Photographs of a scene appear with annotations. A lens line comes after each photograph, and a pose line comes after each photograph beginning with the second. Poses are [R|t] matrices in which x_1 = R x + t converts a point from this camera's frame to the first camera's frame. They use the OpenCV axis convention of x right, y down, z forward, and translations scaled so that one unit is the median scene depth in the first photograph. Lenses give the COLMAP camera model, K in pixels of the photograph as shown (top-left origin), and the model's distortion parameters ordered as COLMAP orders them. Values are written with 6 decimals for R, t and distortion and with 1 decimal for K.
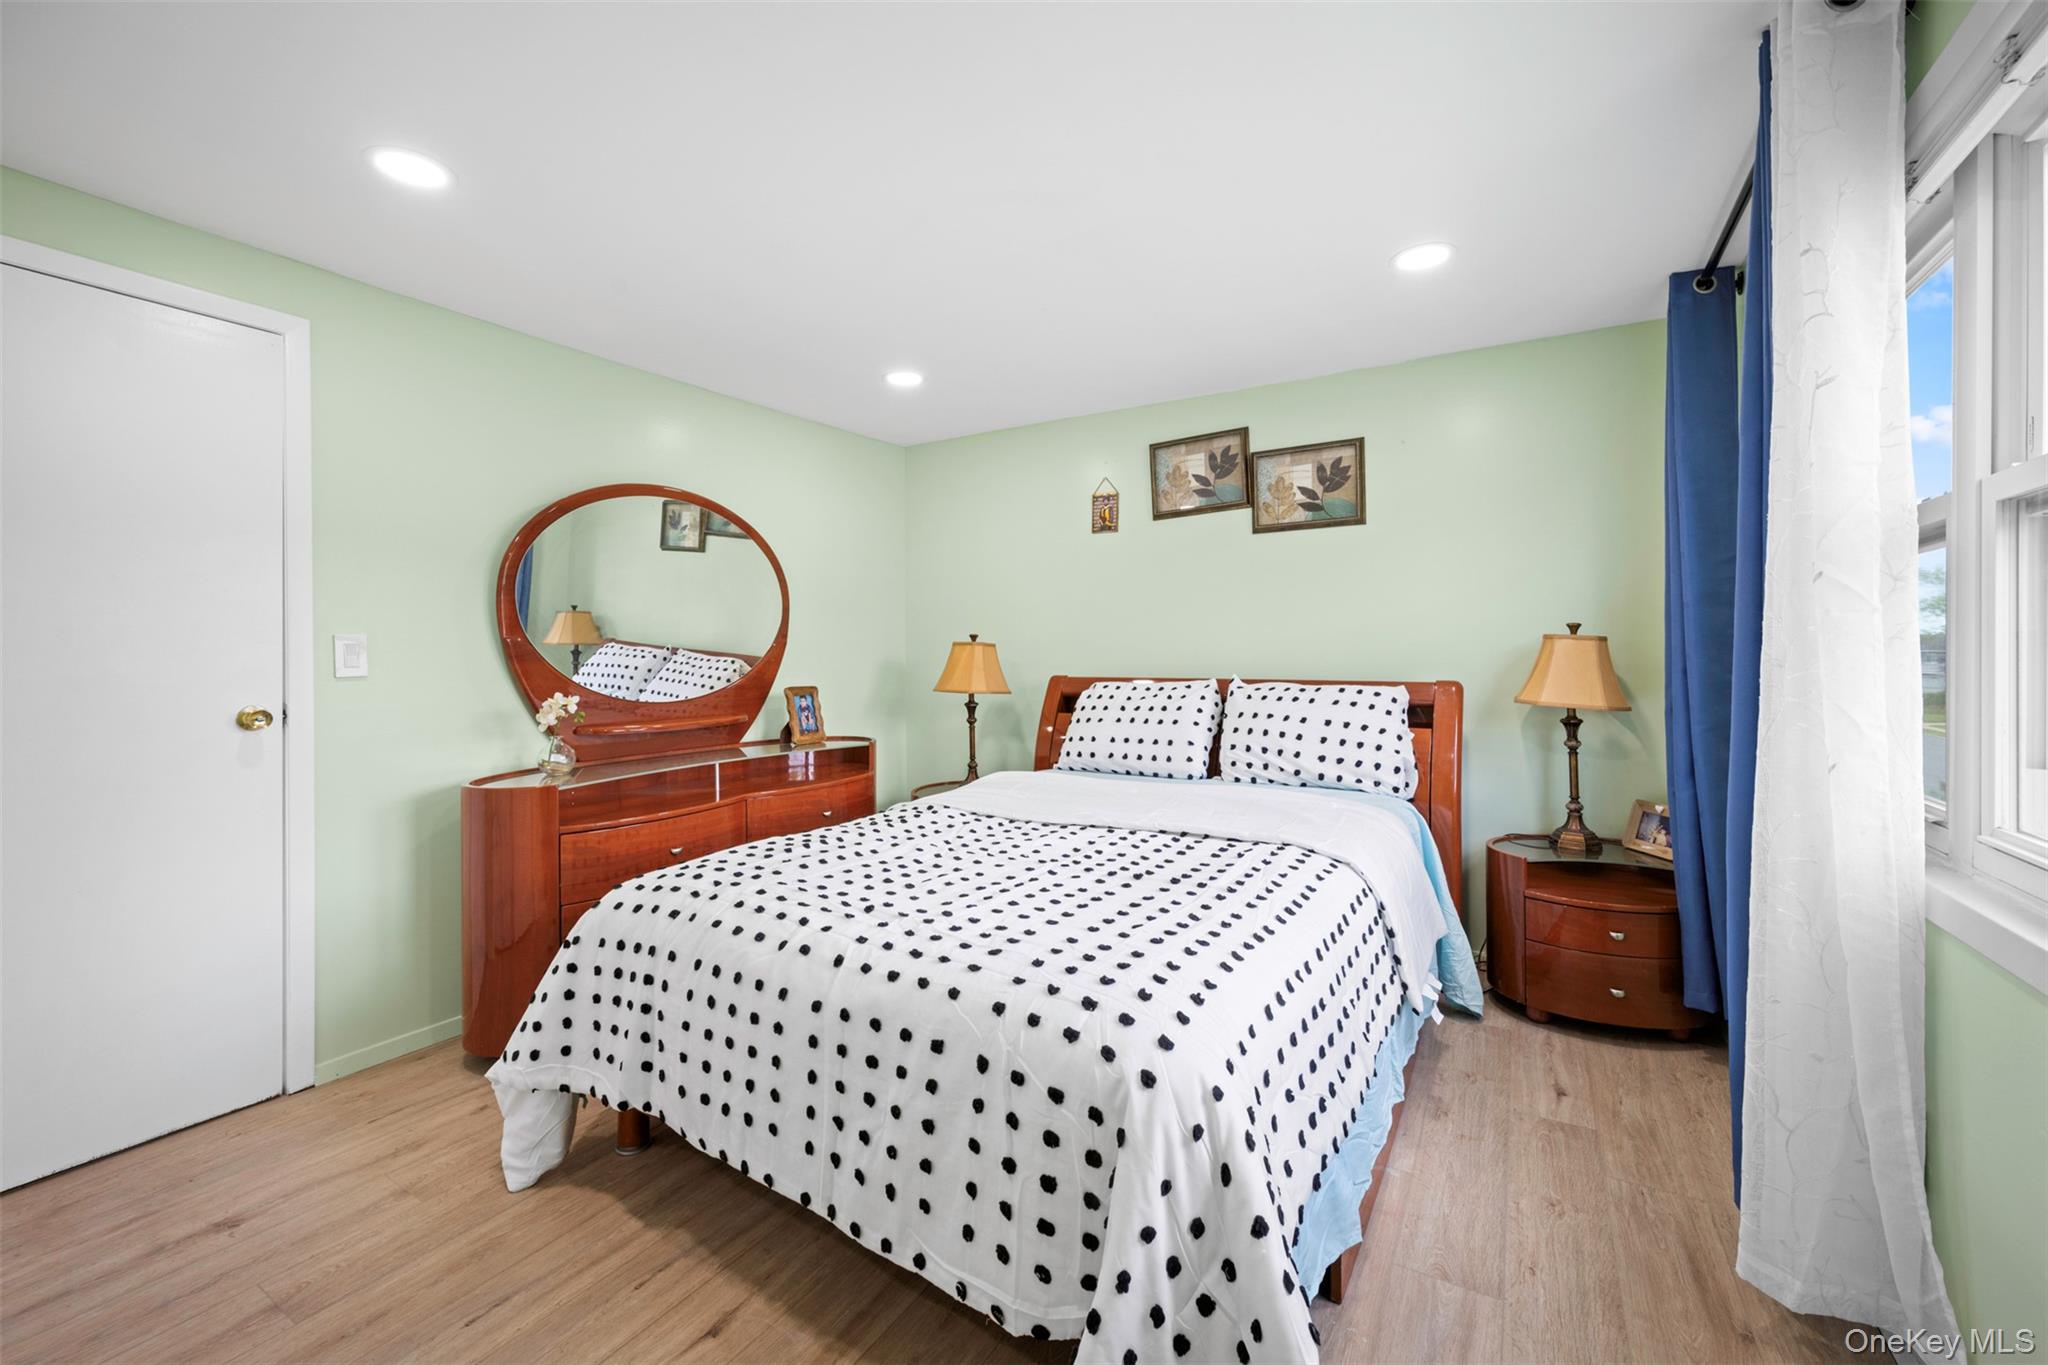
lens RADIAL K [[858.8, 0, 1032.6], [0, 858.8, 682.5], [0, 0, 1]] dist [0.000938, 0.000307]
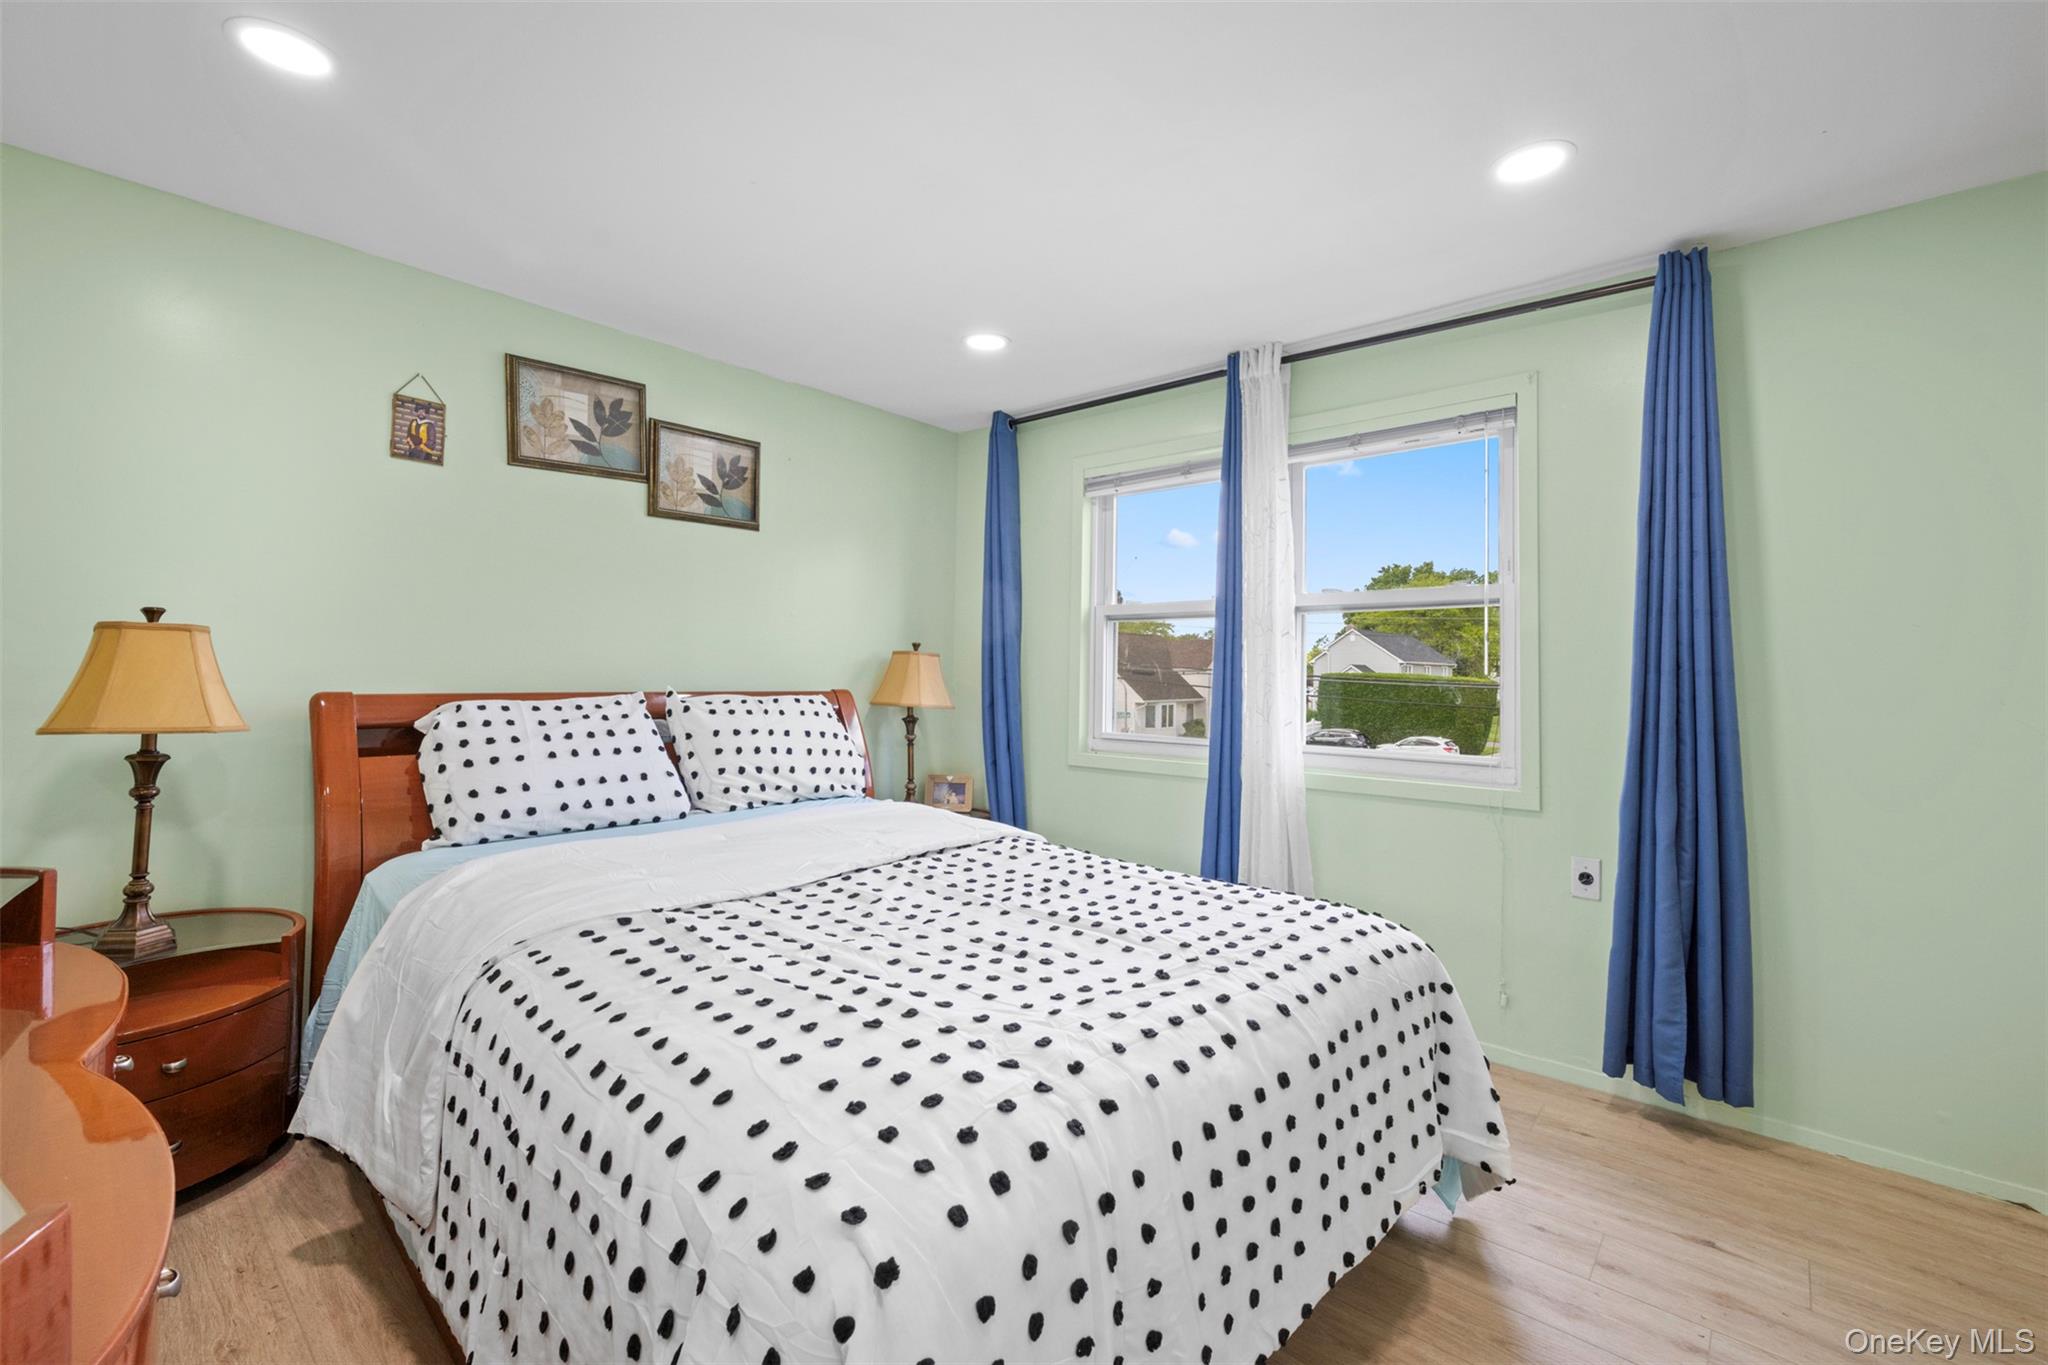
lens RADIAL K [[858.8, 0, 1032.6], [0, 858.8, 682.5], [0, 0, 1]] dist [0.000938, 0.000307]
pose [[0.162268, -0.011465, 0.986680, -0.506714], [0.010275, 0.999898, 0.009928, -0.016723], [-0.986693, 0.008527, 0.162370, 0.504156]]
